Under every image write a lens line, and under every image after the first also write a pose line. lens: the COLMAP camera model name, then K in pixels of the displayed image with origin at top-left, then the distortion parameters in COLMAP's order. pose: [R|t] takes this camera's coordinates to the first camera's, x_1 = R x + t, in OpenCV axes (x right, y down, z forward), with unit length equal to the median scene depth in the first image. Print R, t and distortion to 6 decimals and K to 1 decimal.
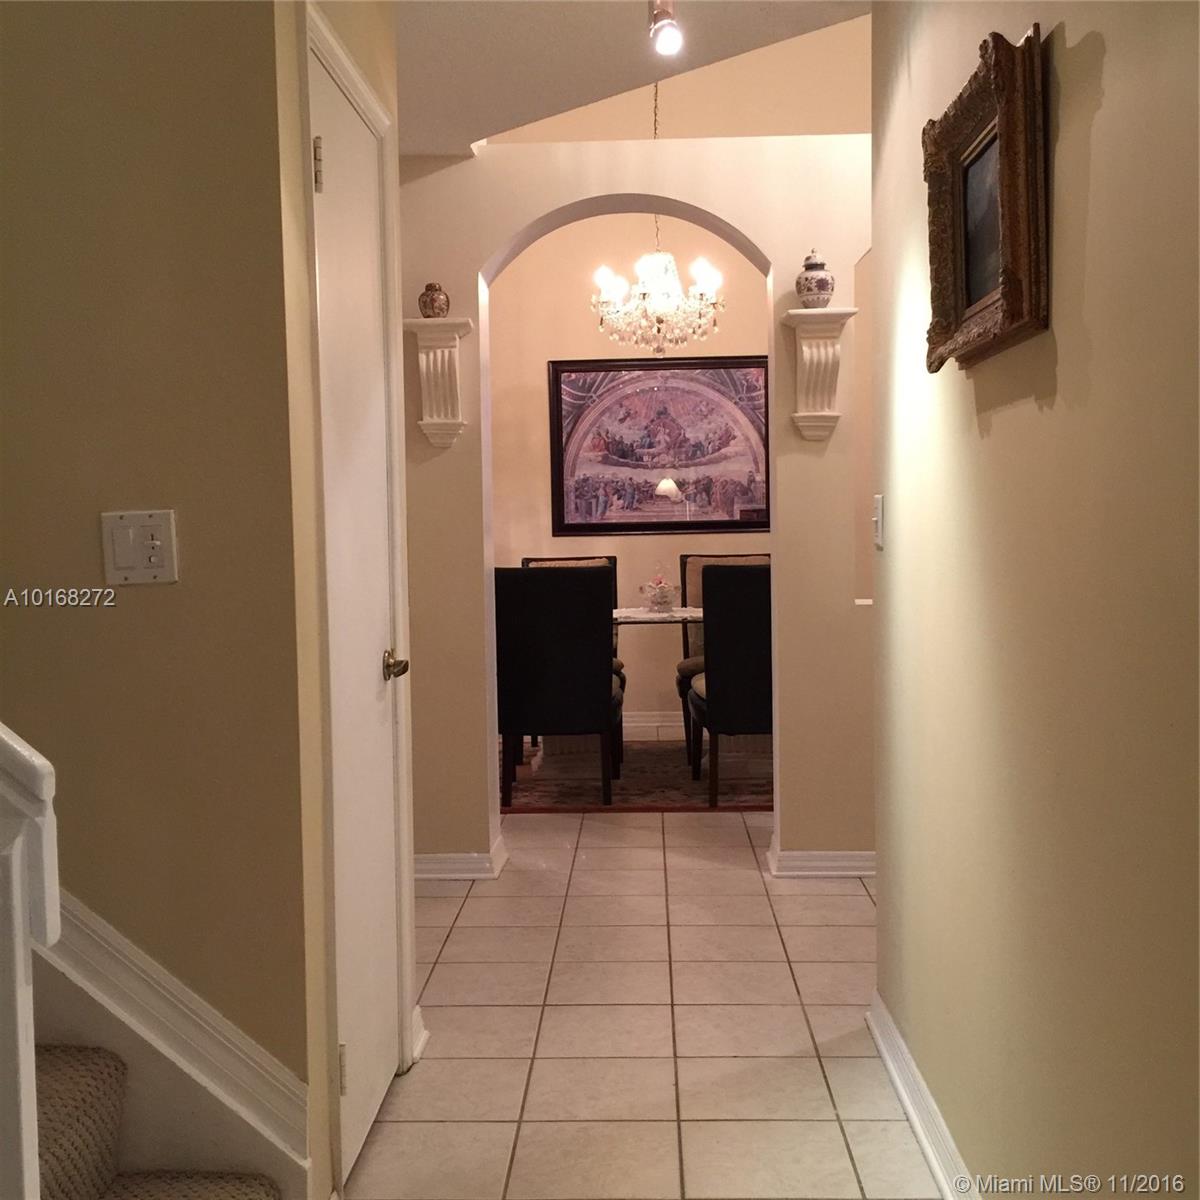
lens RADIAL K [[1371.4, 0, 597.9], [0, 1371.4, 598.6], [0, 0, 1]] dist [0.027014, 0.000000]
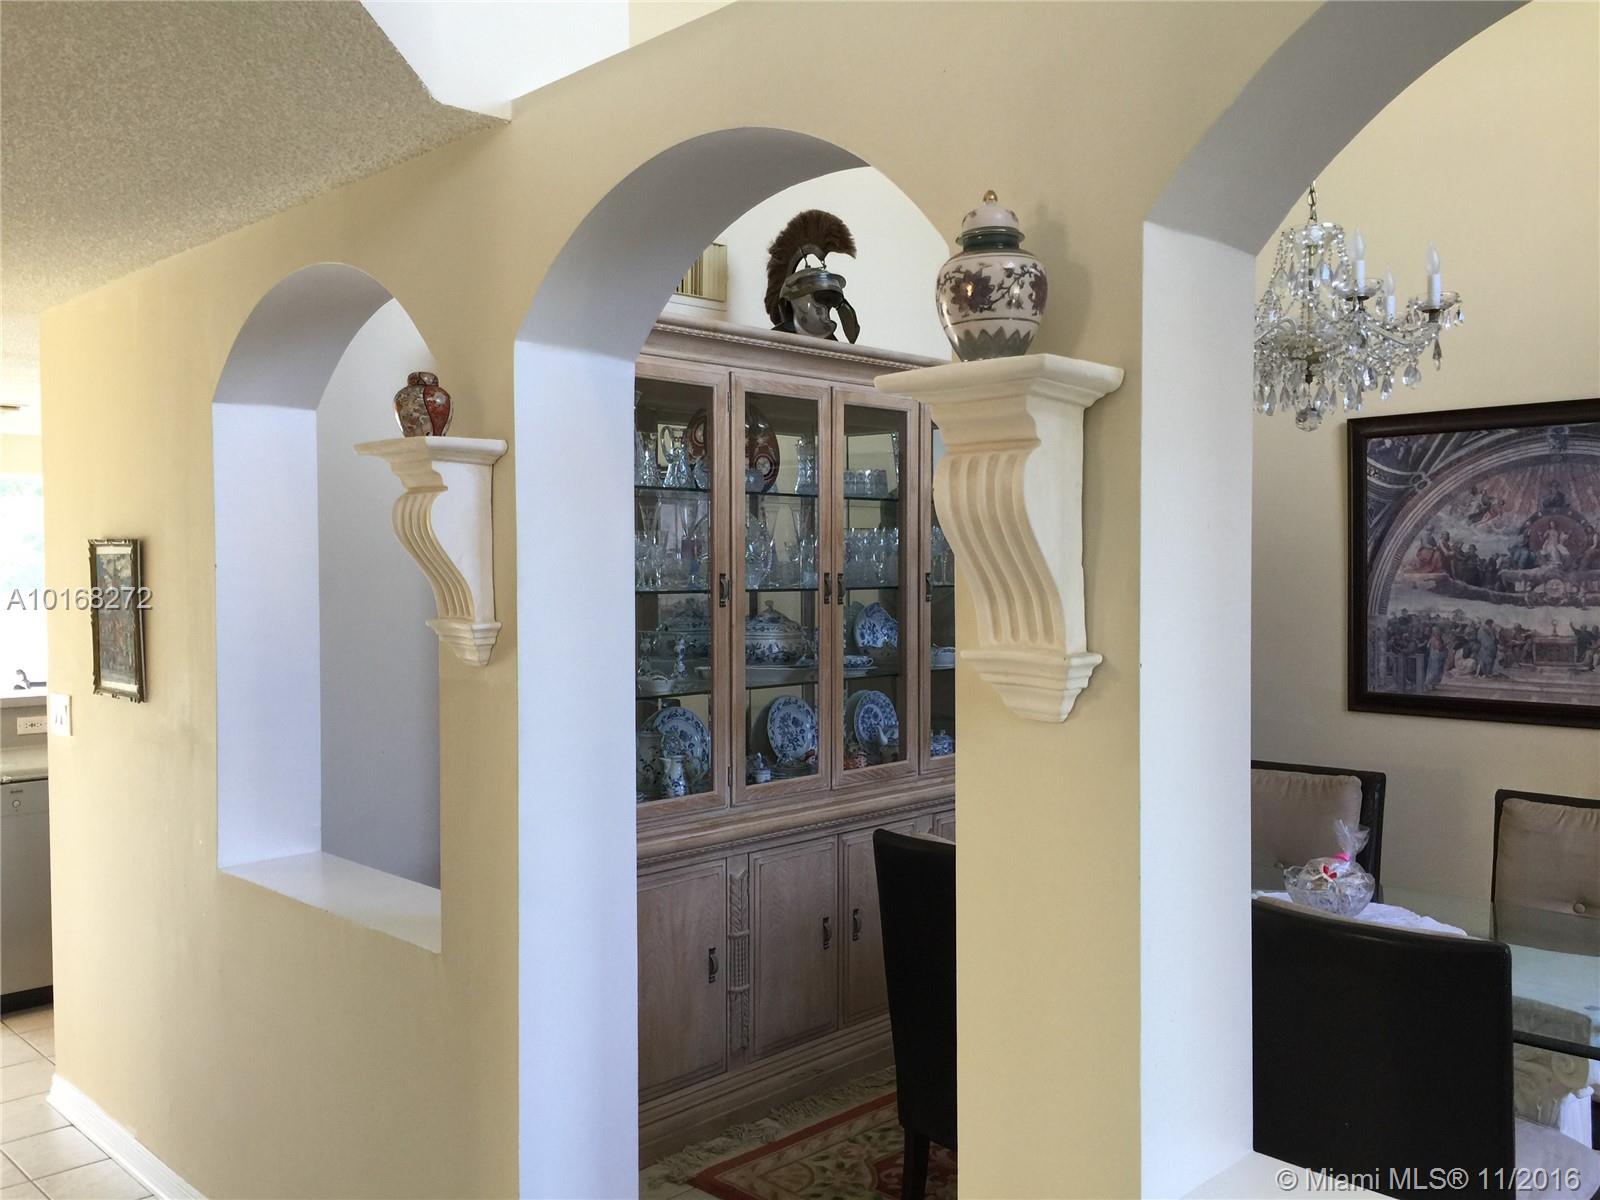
lens RADIAL K [[1363.1, 0, 819.3], [0, 1363.1, 599.3], [0, 0, 1]] dist [0.053954, -0.028850]
pose [[0.730838, 0.035097, -0.681648, 0.206583], [-0.047931, 0.998851, 0.000039, -0.083736], [0.680866, 0.032643, 0.731680, 0.406993]]
